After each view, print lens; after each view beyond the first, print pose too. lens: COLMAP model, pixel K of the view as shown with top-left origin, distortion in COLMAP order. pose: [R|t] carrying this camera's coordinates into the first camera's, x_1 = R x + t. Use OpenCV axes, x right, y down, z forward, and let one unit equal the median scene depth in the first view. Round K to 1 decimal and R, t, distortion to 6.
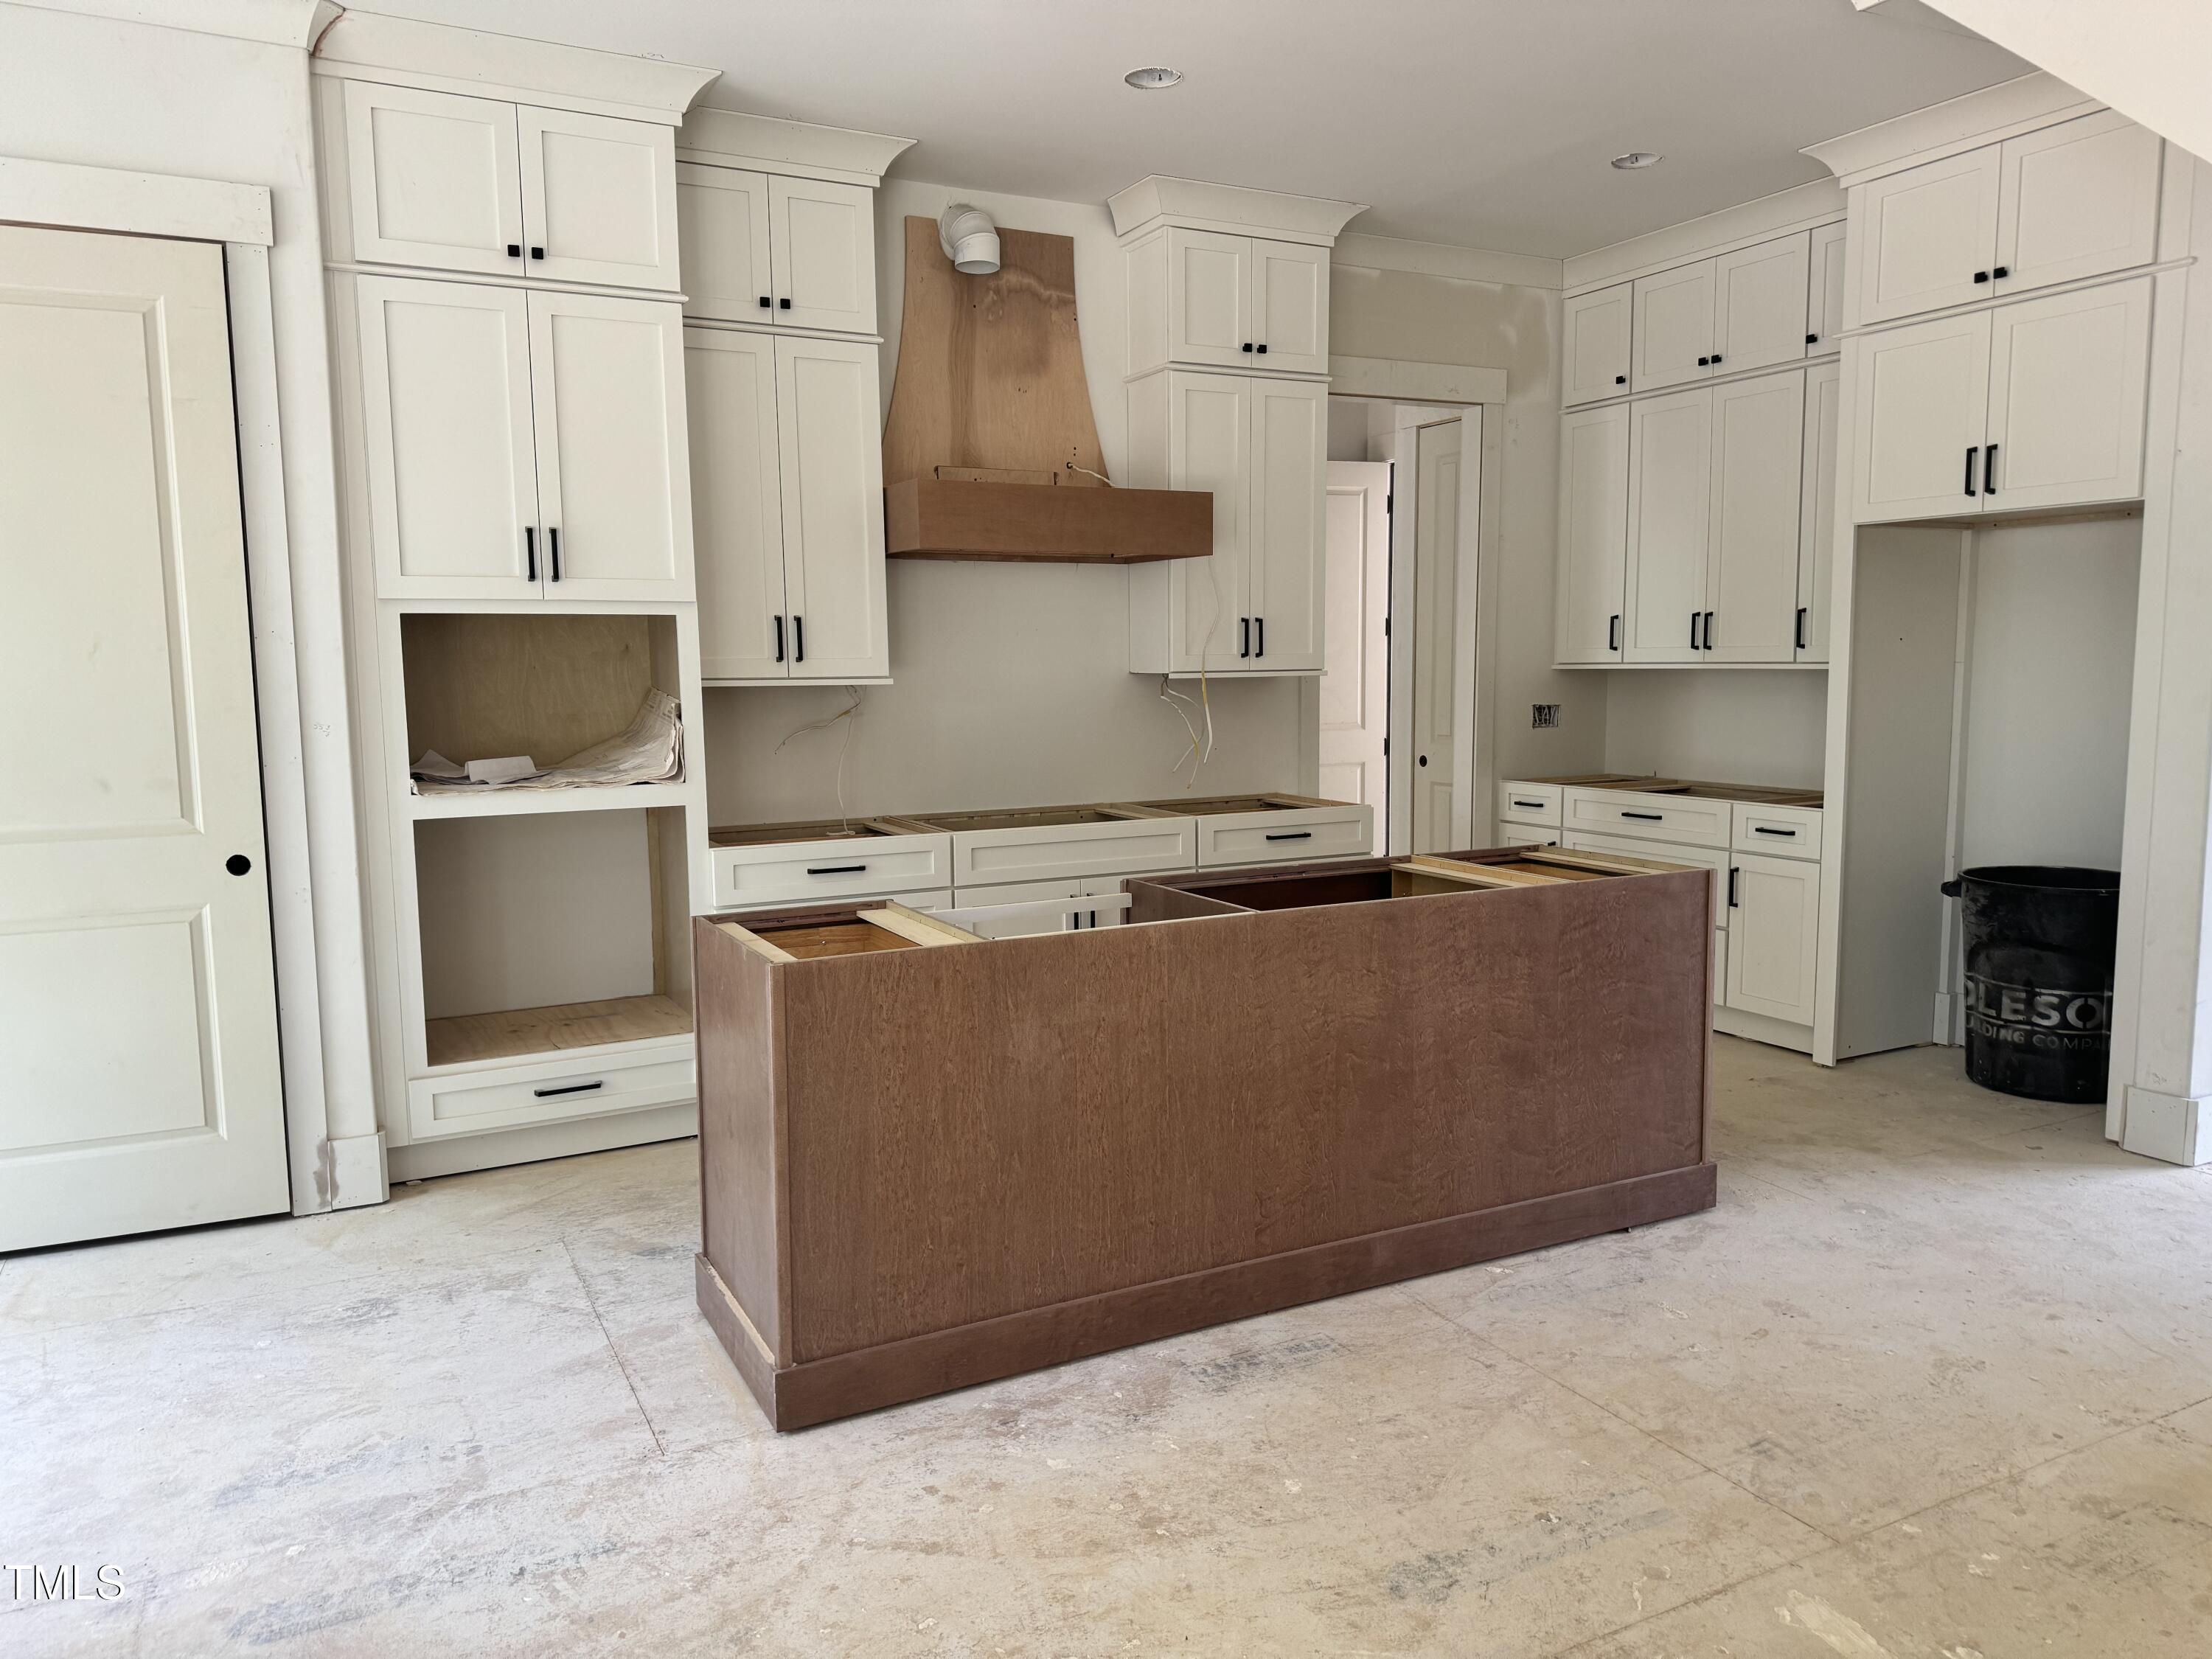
lens RADIAL K [[1556.7, 0, 1106.8], [0, 1556.7, 822.1], [0, 0, 1]] dist [0.099755, -0.132115]
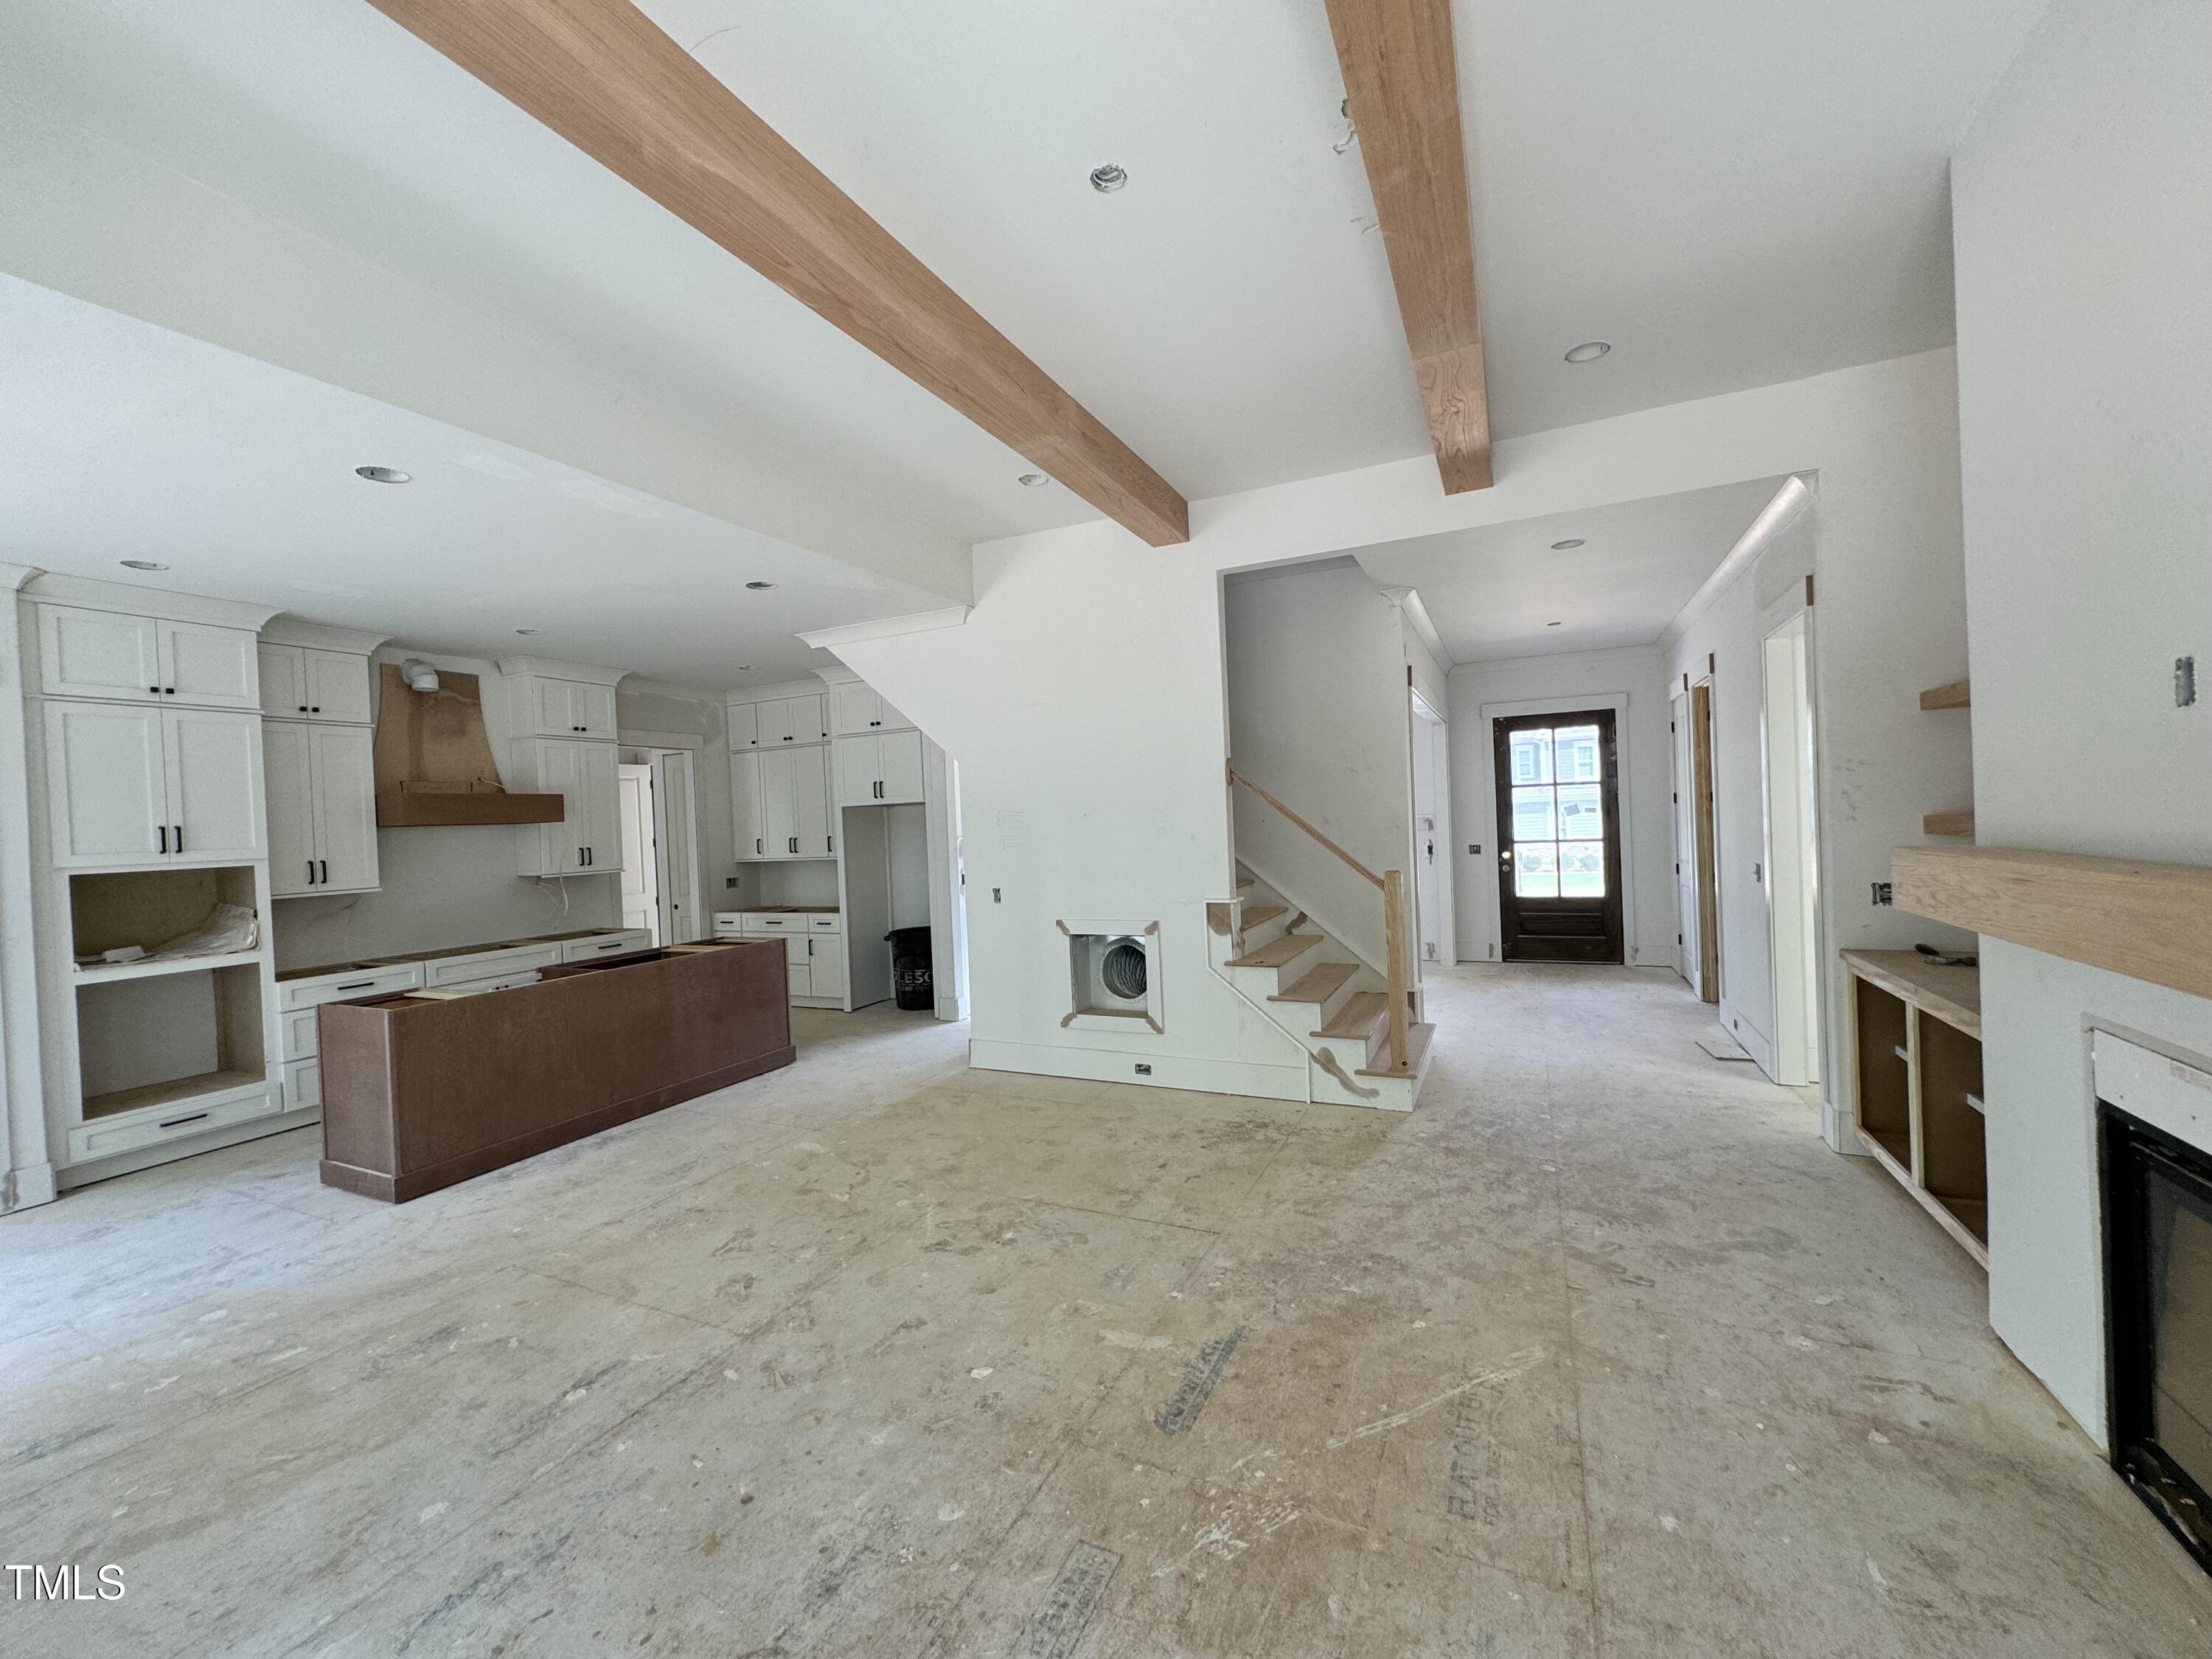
lens RADIAL K [[881.9, 0, 1104.5], [0, 881.9, 830.4], [0, 0, 1]] dist [-0.000108, 0.000161]
pose [[0.797362, -0.031181, 0.602696, -0.086518], [0.099458, 0.991799, -0.080271, 0.019518], [-0.595250, 0.123948, 0.793923, -0.511561]]
